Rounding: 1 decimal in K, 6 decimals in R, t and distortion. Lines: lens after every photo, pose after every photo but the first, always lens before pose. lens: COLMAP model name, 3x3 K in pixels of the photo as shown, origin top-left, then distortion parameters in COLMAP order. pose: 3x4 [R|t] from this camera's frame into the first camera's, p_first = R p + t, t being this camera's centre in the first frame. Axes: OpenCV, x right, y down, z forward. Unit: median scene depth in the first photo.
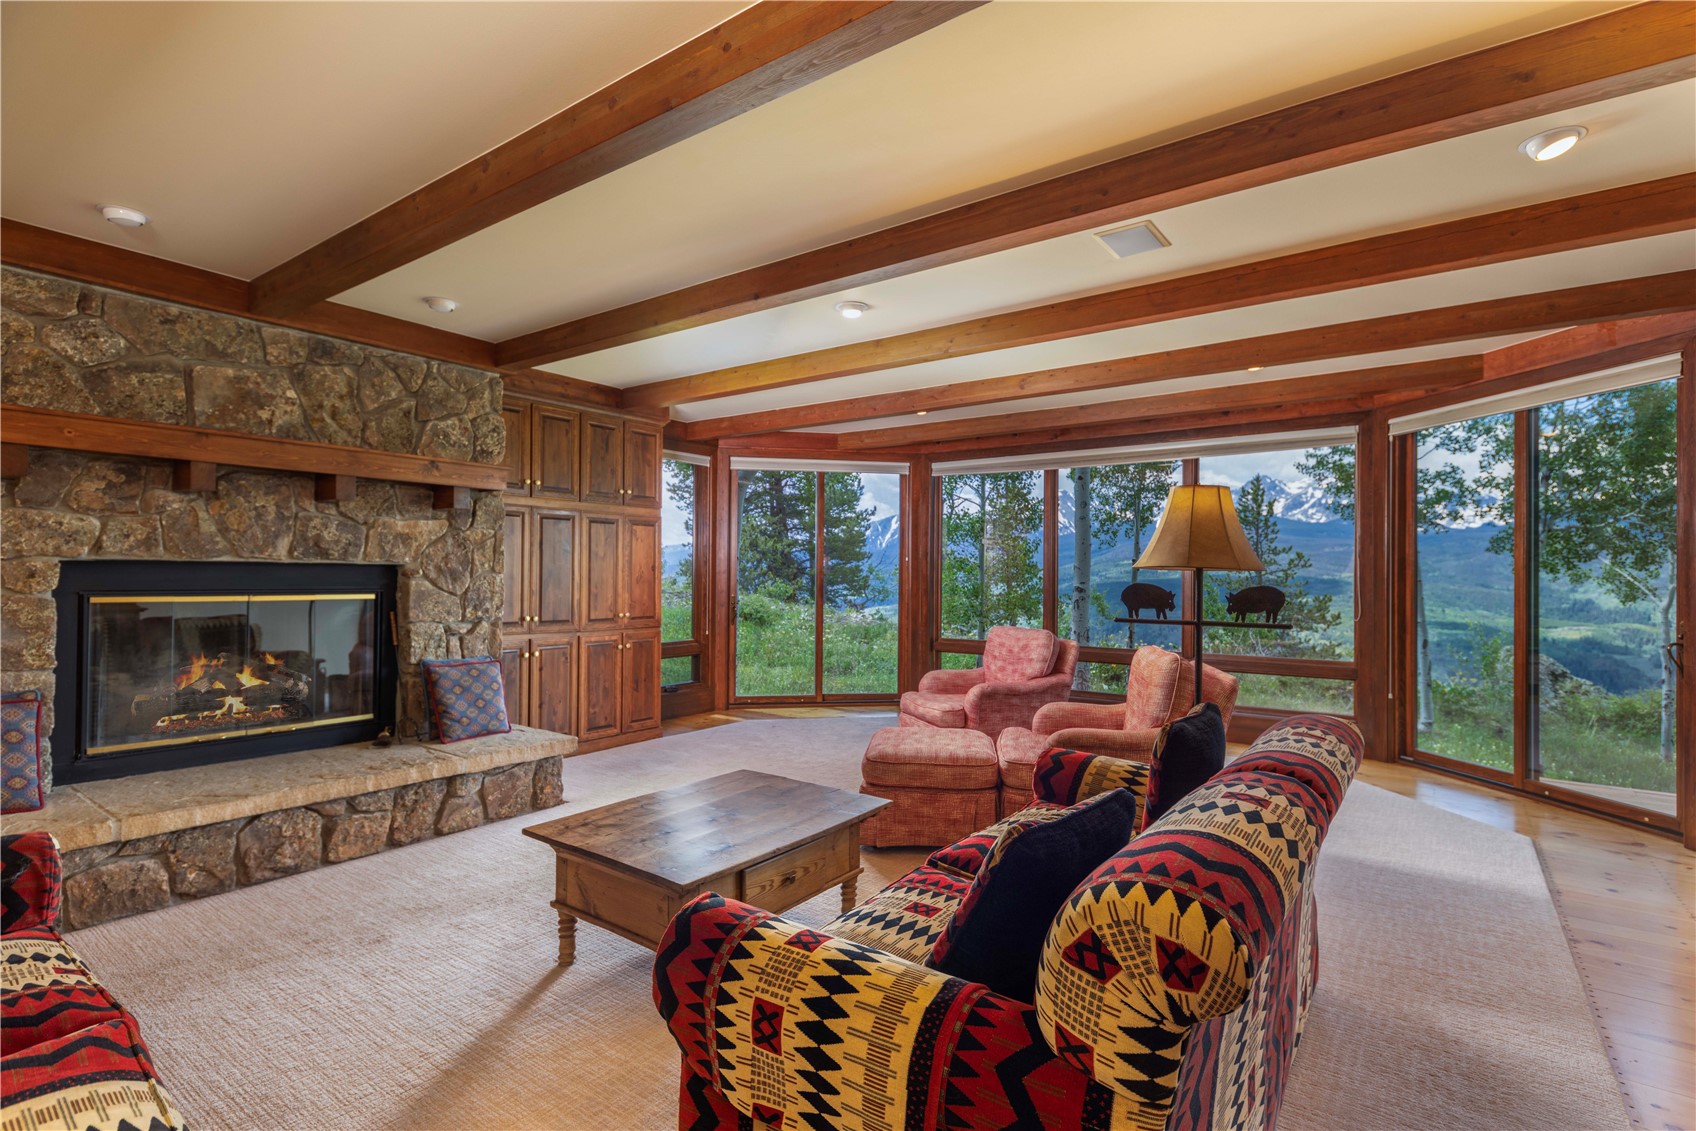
lens RADIAL K [[823.6, 0, 844.4], [0, 823.6, 565.2], [0, 0, 1]] dist [0.029858, 0.000335]
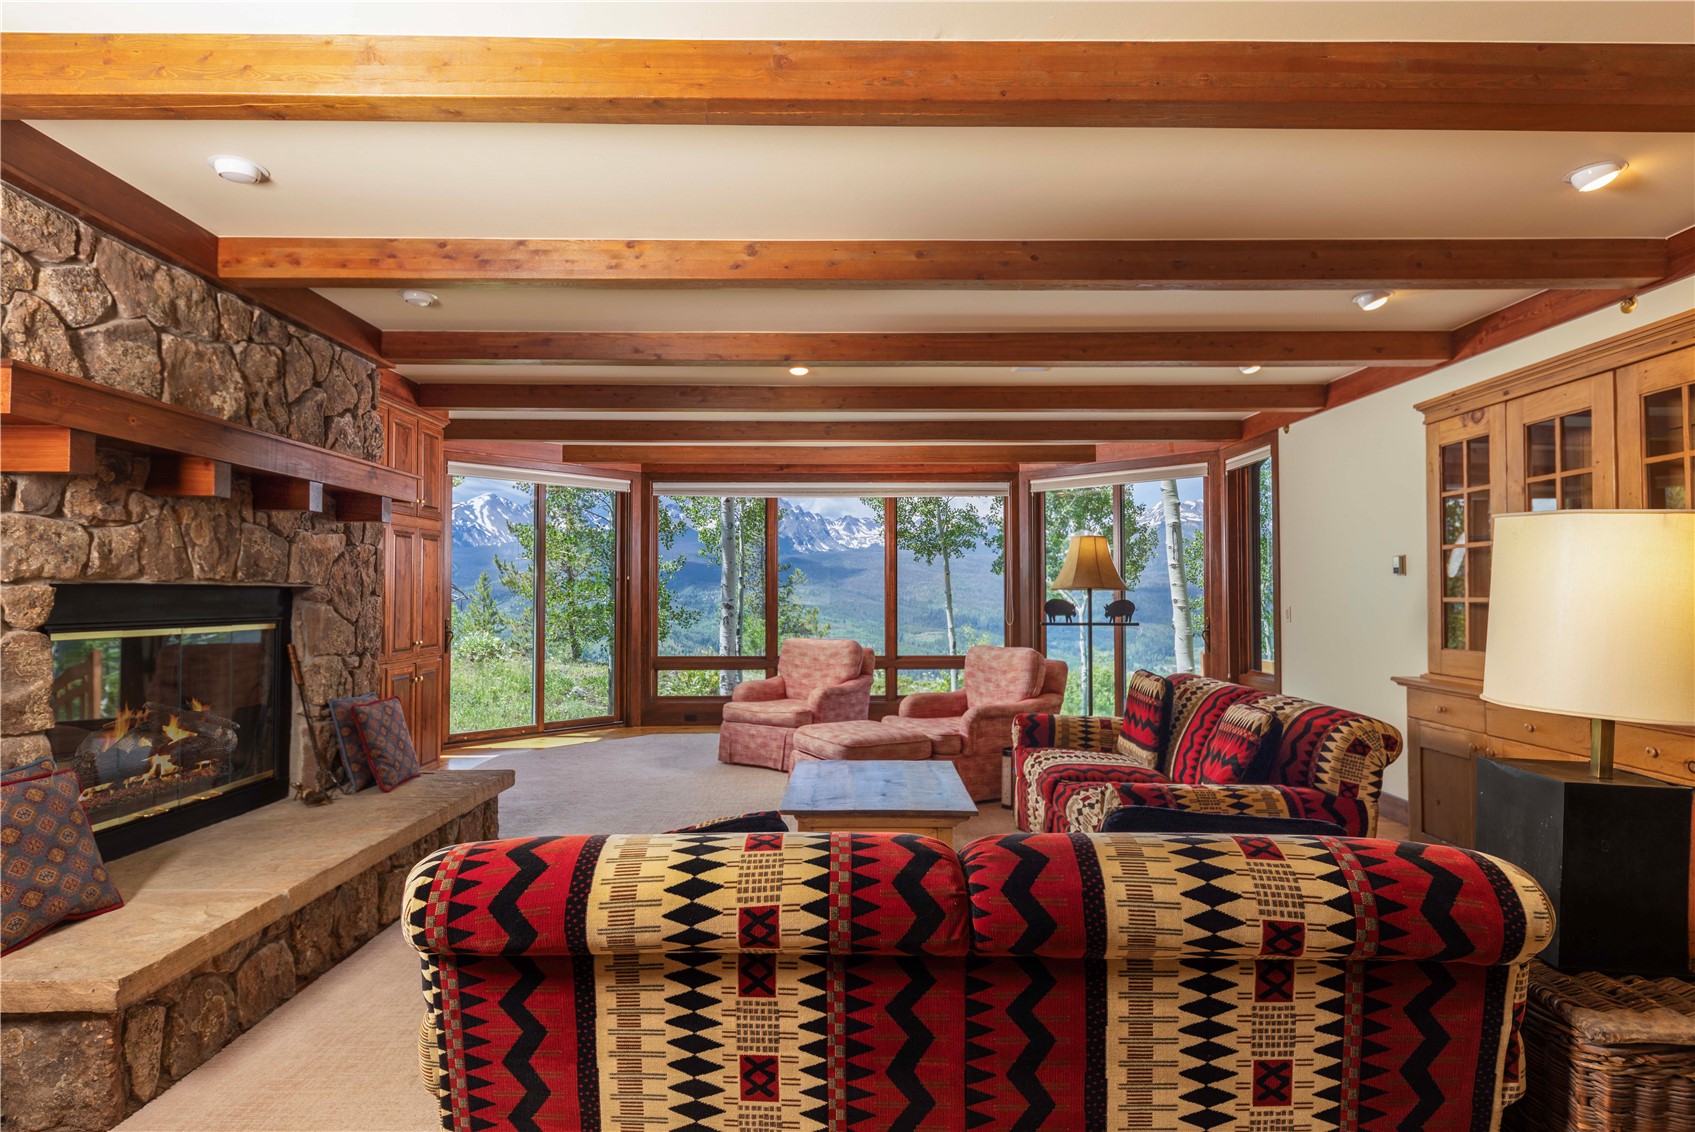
lens RADIAL K [[924.4, 0, 846.4], [0, 924.4, 569.5], [0, 0, 1]] dist [0.007835, 0.000142]
pose [[0.798493, 0.009098, 0.601935, -0.734338], [-0.001578, 0.999914, -0.013020, -0.006762], [-0.602001, 0.009446, 0.798439, -0.082998]]
